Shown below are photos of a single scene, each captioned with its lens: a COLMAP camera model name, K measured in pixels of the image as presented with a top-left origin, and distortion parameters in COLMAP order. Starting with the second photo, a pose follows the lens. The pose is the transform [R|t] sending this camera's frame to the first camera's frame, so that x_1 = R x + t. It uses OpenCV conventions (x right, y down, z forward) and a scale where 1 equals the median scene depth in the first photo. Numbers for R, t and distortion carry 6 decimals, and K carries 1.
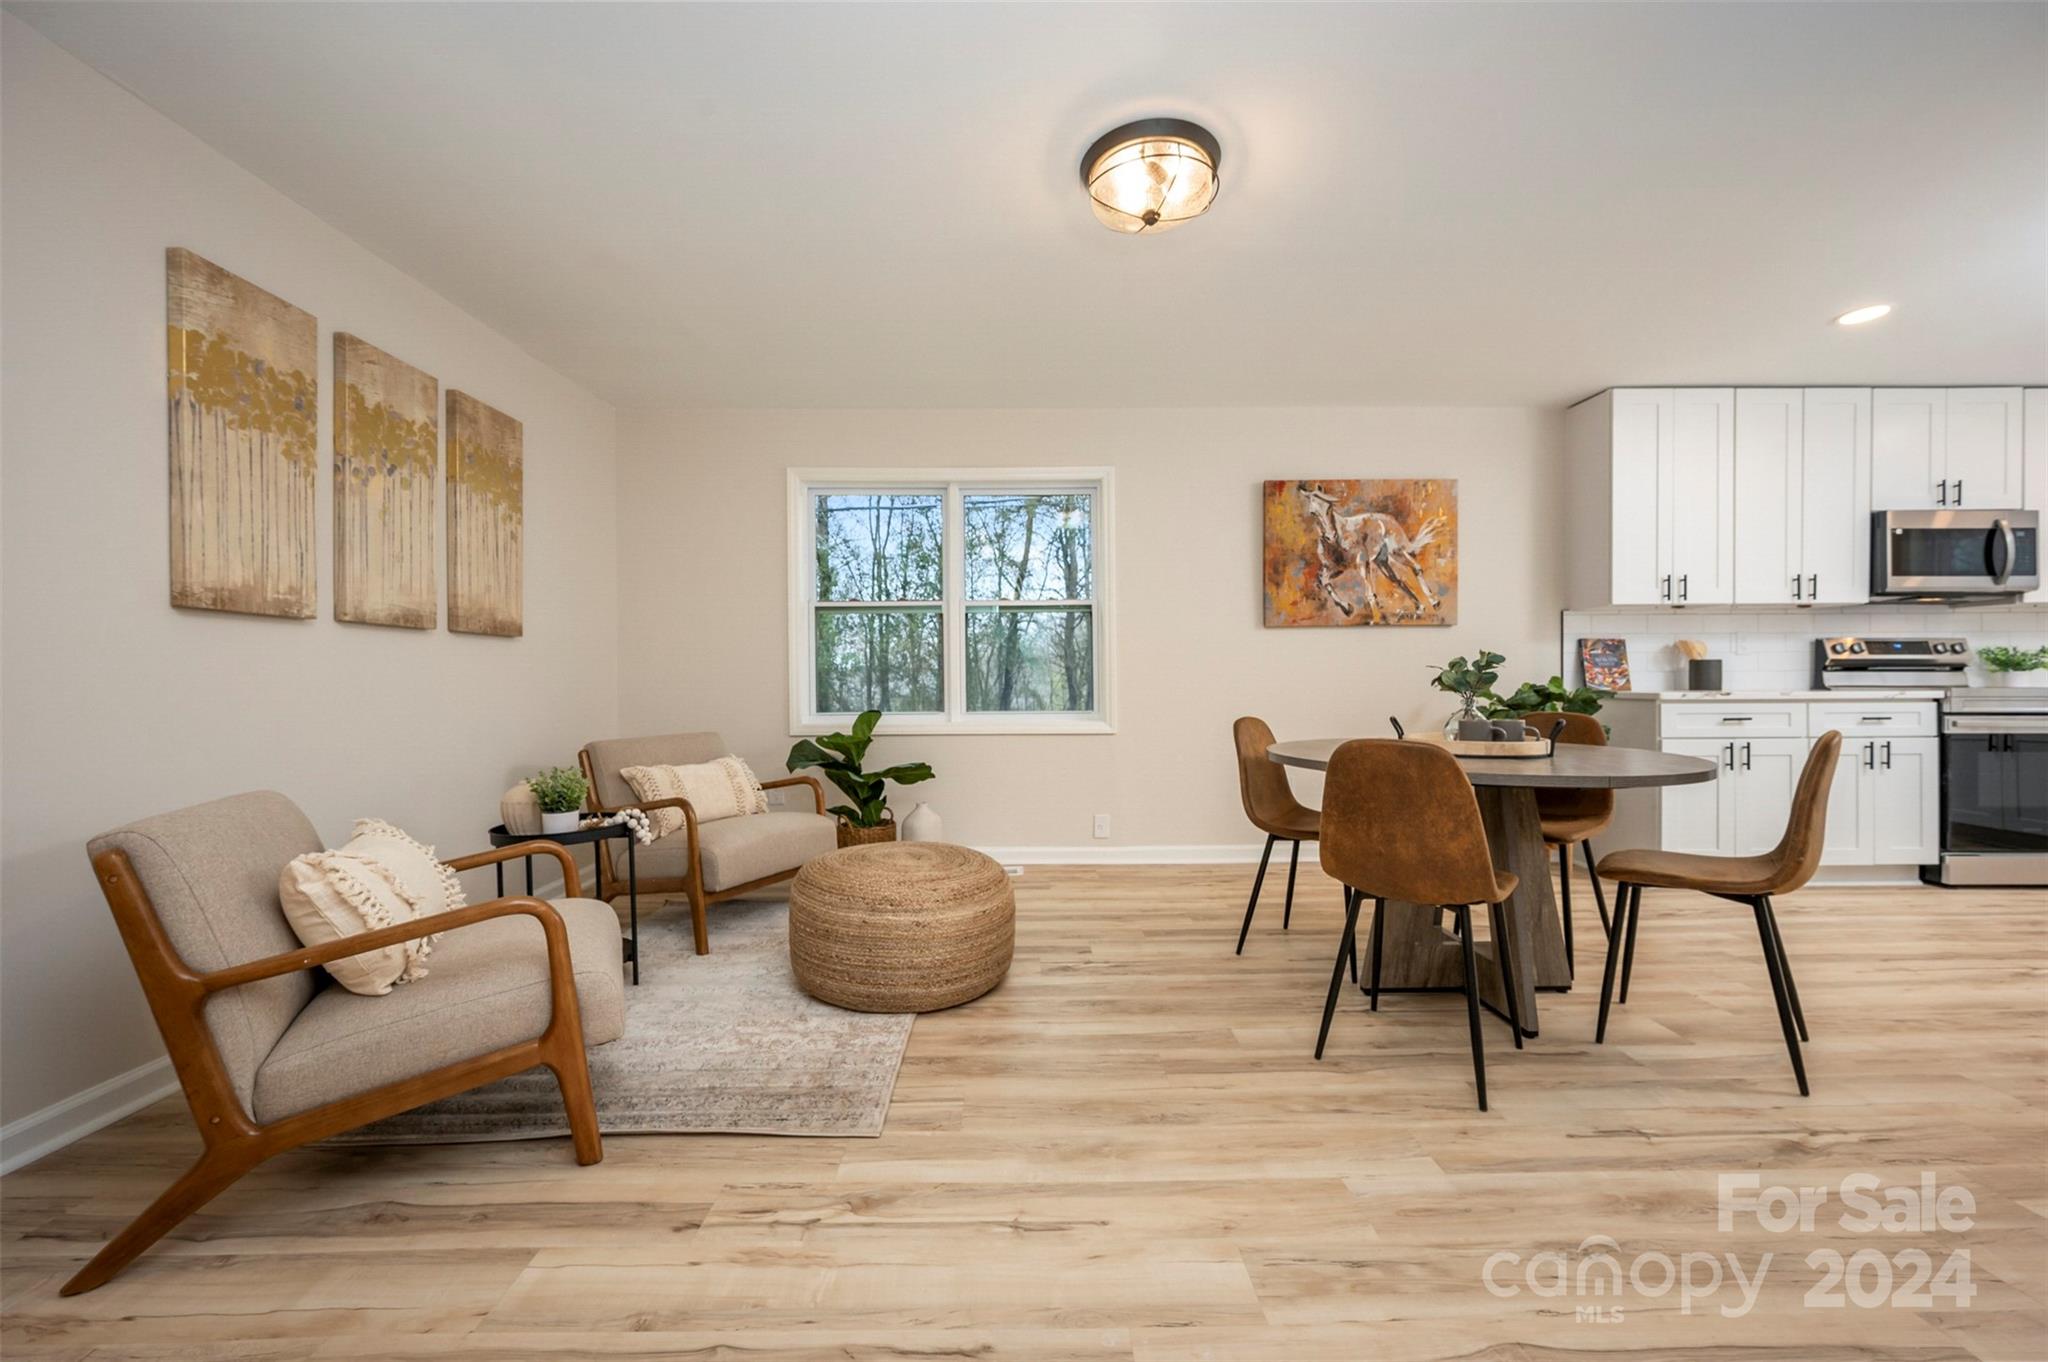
lens RADIAL K [[807.0, 0, 1024.5], [0, 807.0, 686.7], [0, 0, 1]] dist [-0.002600, -0.000047]
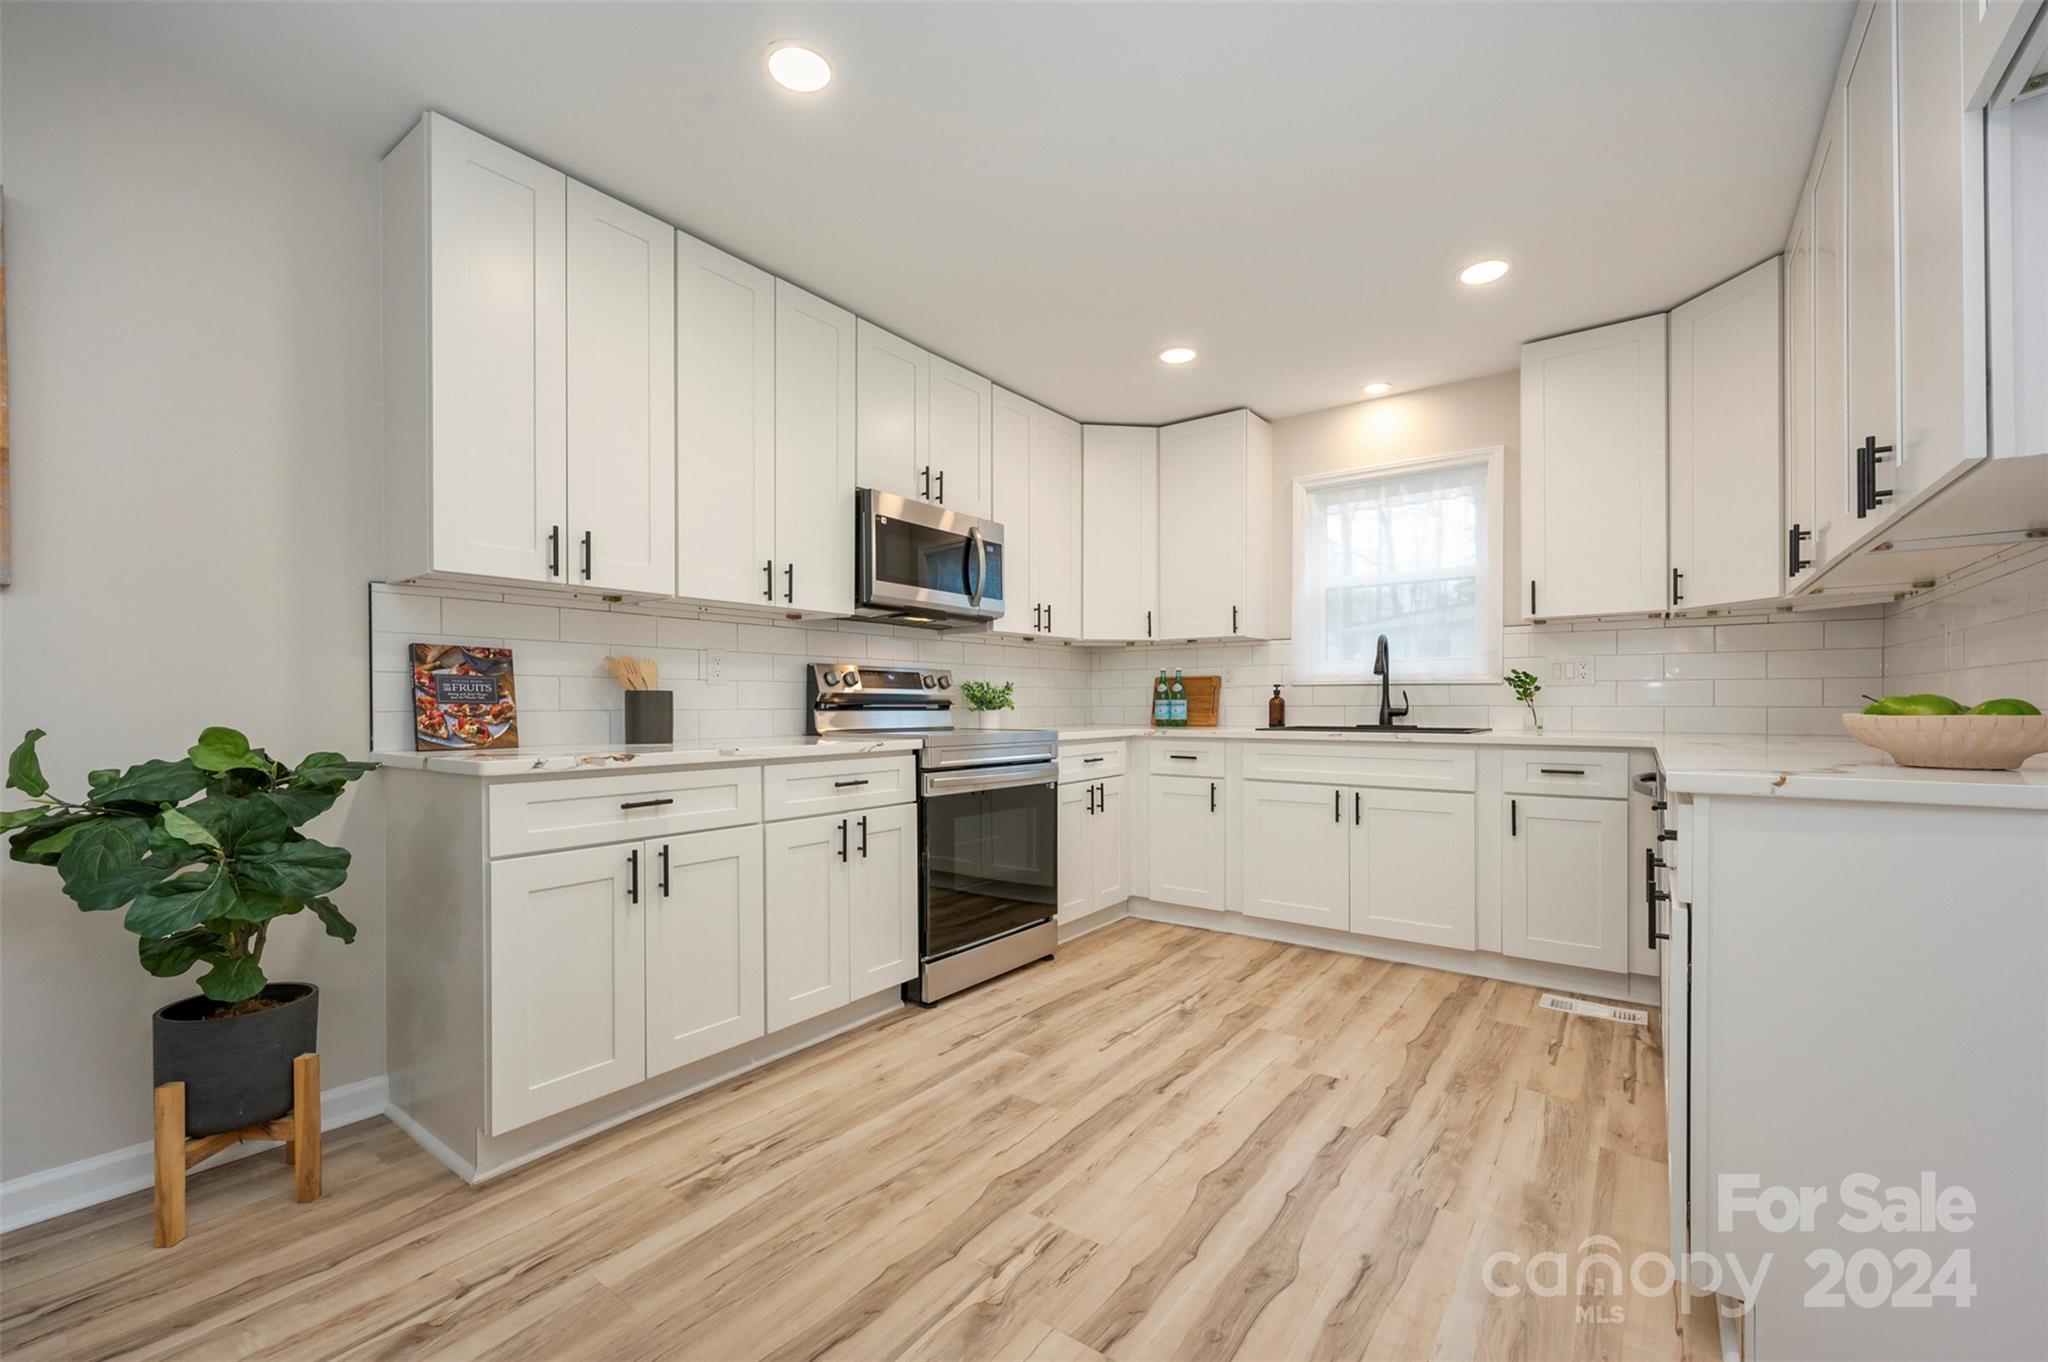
lens RADIAL K [[851.2, 0, 1023.8], [0, 851.2, 697.6], [0, 0, 1]] dist [0.000066, 0.000003]
pose [[0.607140, 0.009962, 0.794532, 0.540586], [0.006126, 0.999833, -0.017218, -0.016955], [-0.794571, 0.015321, 0.606978, 0.422558]]
